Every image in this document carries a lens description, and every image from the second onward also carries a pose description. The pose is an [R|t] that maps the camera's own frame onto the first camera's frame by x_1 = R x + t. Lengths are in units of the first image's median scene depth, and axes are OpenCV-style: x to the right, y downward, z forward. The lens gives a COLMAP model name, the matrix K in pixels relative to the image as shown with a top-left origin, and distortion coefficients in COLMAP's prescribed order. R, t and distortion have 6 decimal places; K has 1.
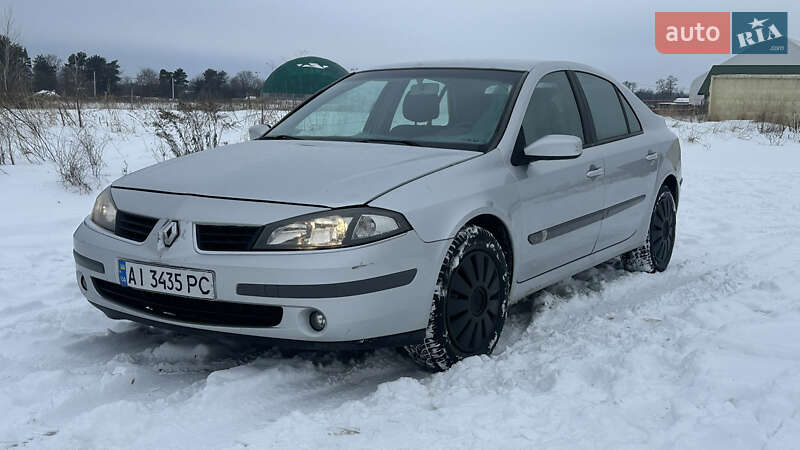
lens RADIAL K [[930.8, 0, 400.0], [0, 930.8, 225.0], [0, 0, 1]] dist [0.203885, -0.400942]
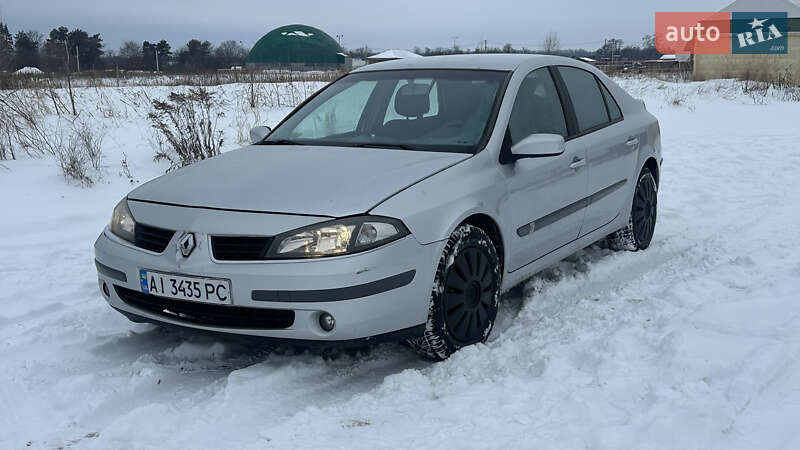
lens RADIAL K [[928.0, 0, 403.3], [0, 928.0, 224.6], [0, 0, 1]] dist [0.205360, -0.387781]
pose [[0.999328, -0.034678, 0.011869, -0.006733], [0.034233, 0.998771, 0.035849, -0.041061], [-0.013097, -0.035419, 0.999287, -0.075840]]
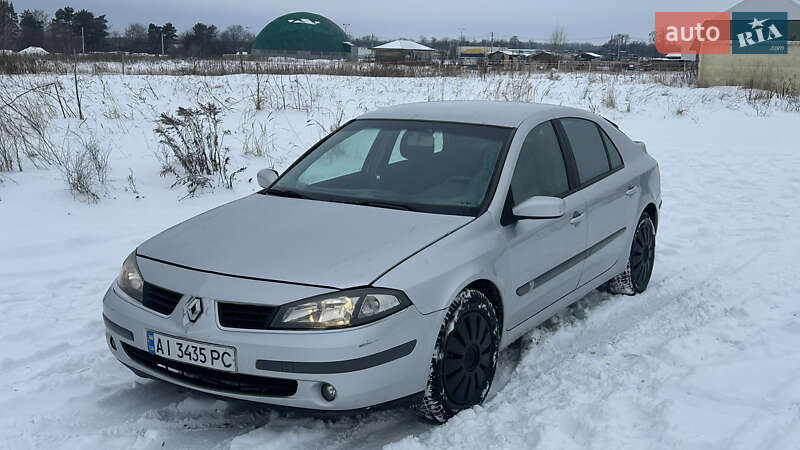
lens RADIAL K [[926.6, 0, 409.7], [0, 926.6, 225.2], [0, 0, 1]] dist [0.204366, -0.379153]
pose [[0.999824, -0.008524, 0.016718, -0.006851], [0.007740, 0.998892, 0.046411, -0.129182], [-0.017095, -0.046273, 0.998783, -0.097071]]
